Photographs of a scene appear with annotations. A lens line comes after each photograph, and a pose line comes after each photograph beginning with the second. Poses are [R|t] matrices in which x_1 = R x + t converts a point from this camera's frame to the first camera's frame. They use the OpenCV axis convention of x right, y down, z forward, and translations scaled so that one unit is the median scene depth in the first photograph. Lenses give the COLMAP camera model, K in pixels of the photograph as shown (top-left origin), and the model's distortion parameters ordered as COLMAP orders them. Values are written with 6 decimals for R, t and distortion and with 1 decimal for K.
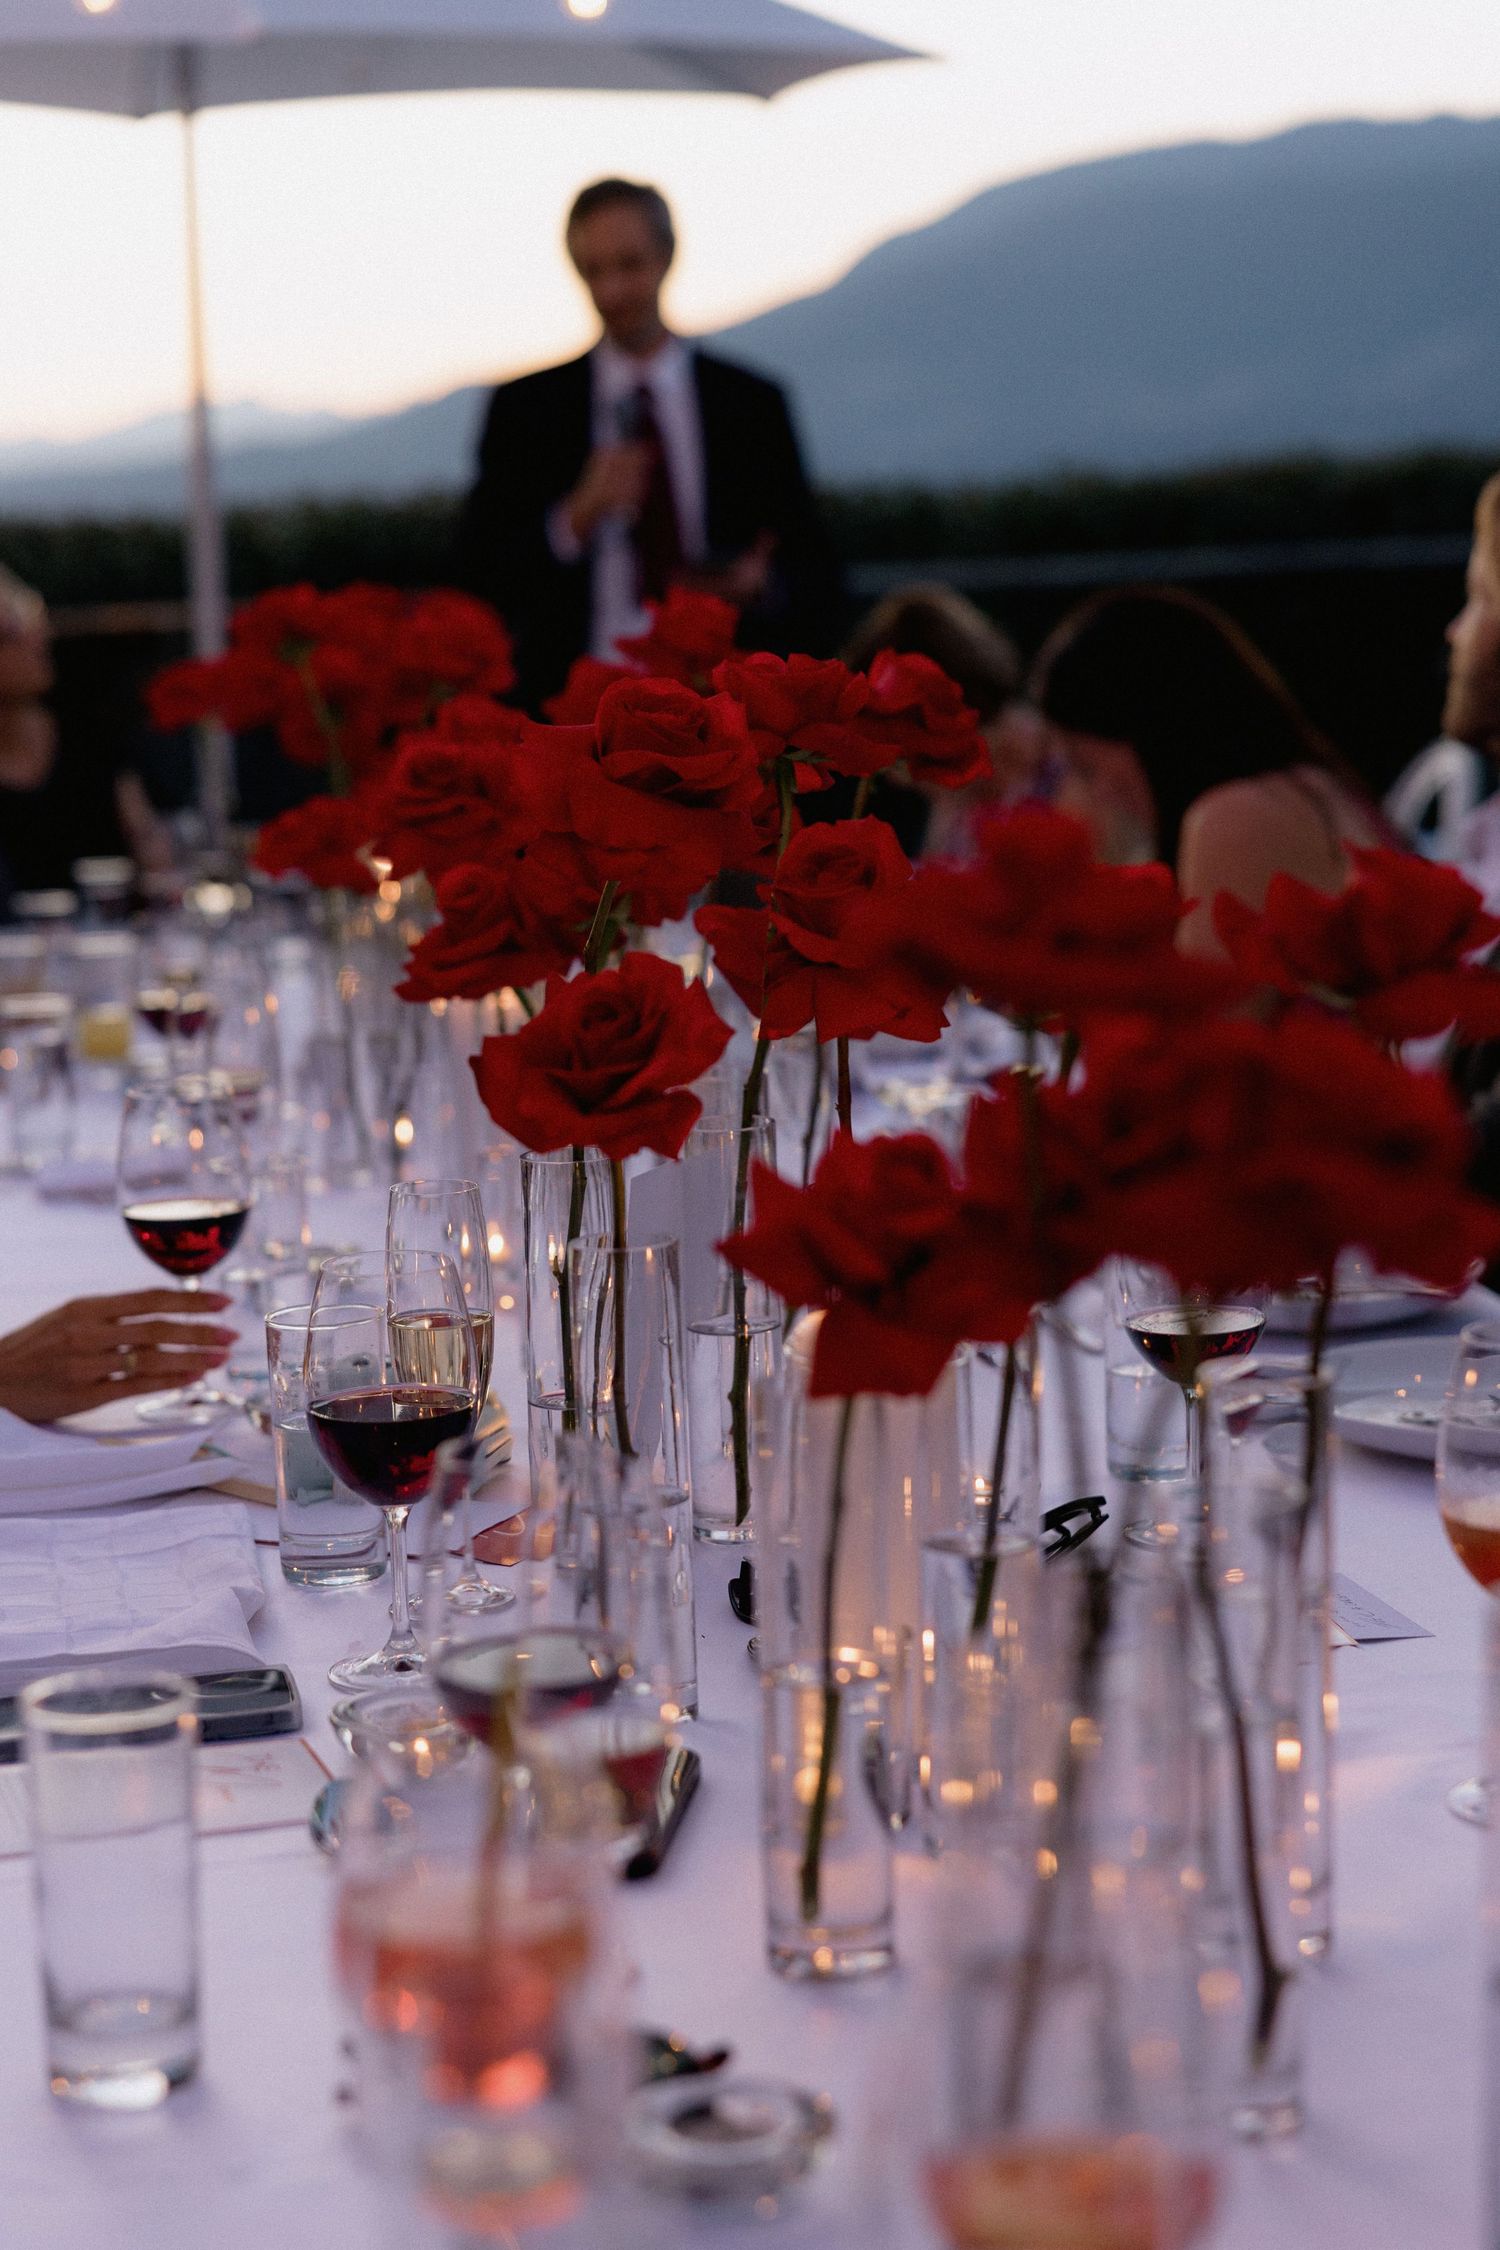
lens RADIAL K [[4526.3, 0, 745.3], [0, 4526.3, 1129.6], [0, 0, 1]] dist [0.116697, 0.000000]
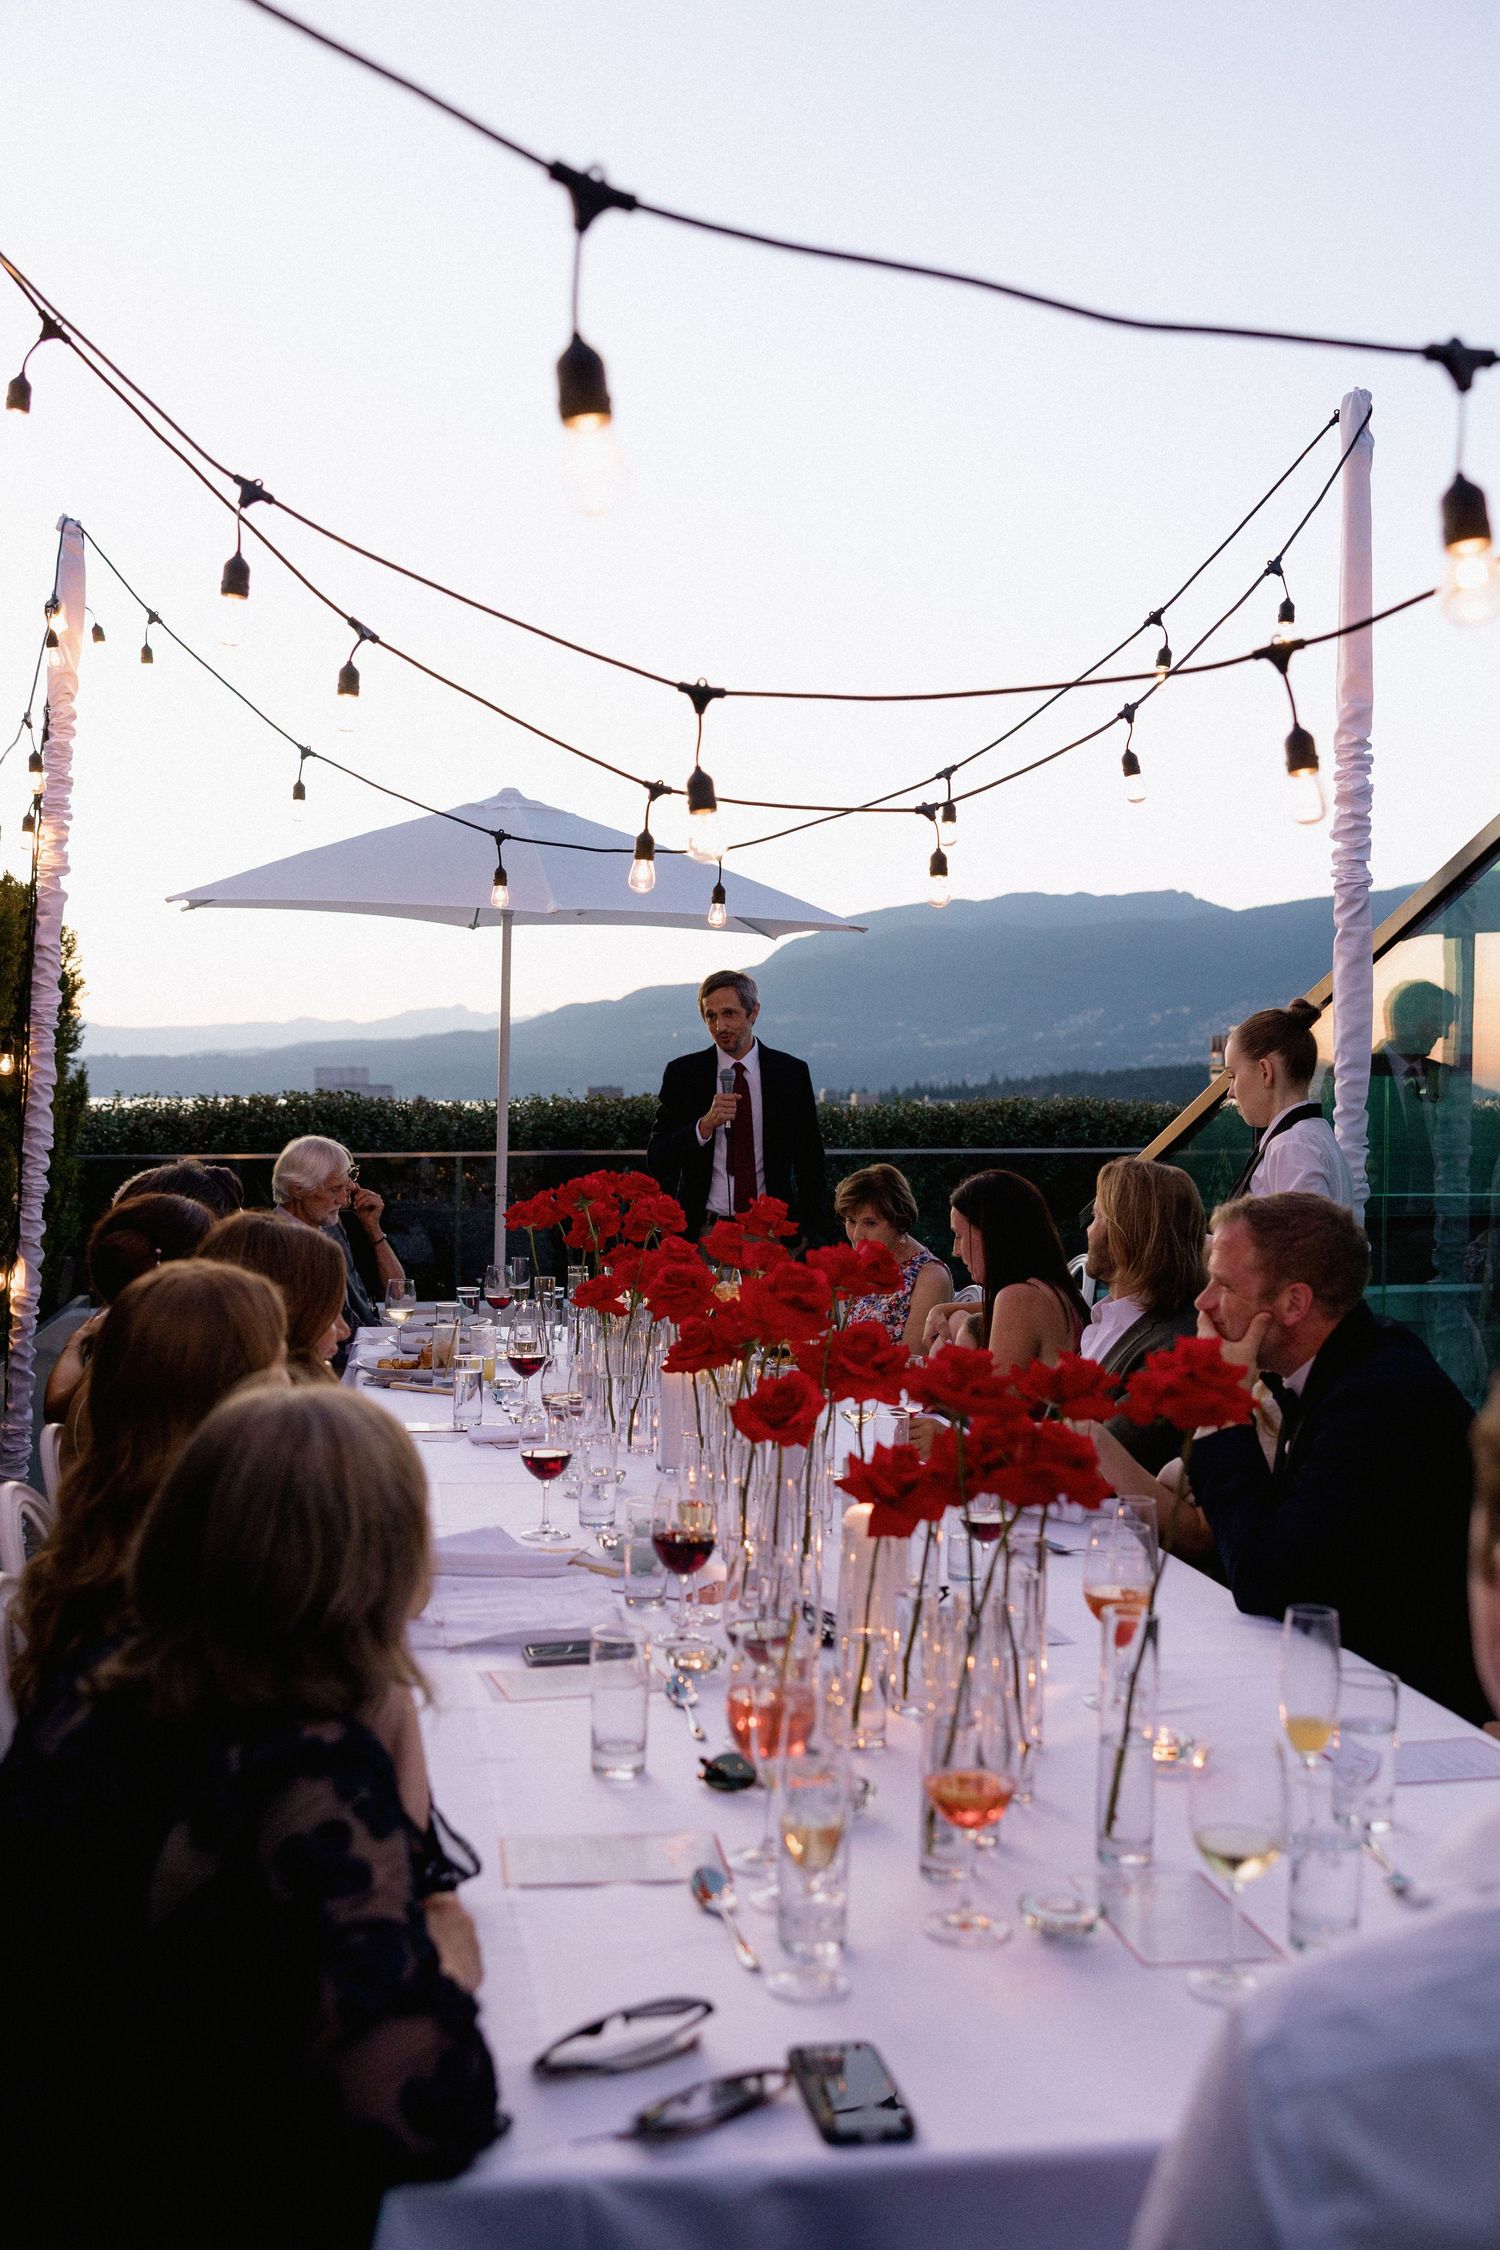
lens RADIAL K [[2101.0, 0, 789.4], [0, 2101.0, 1101.0], [0, 0, 1]] dist [0.028714, 0.000000]
pose [[0.998901, 0.045442, 0.011481, -0.049197], [-0.043193, 0.987600, -0.150934, -0.008053], [-0.018197, 0.150272, 0.988477, -0.281140]]
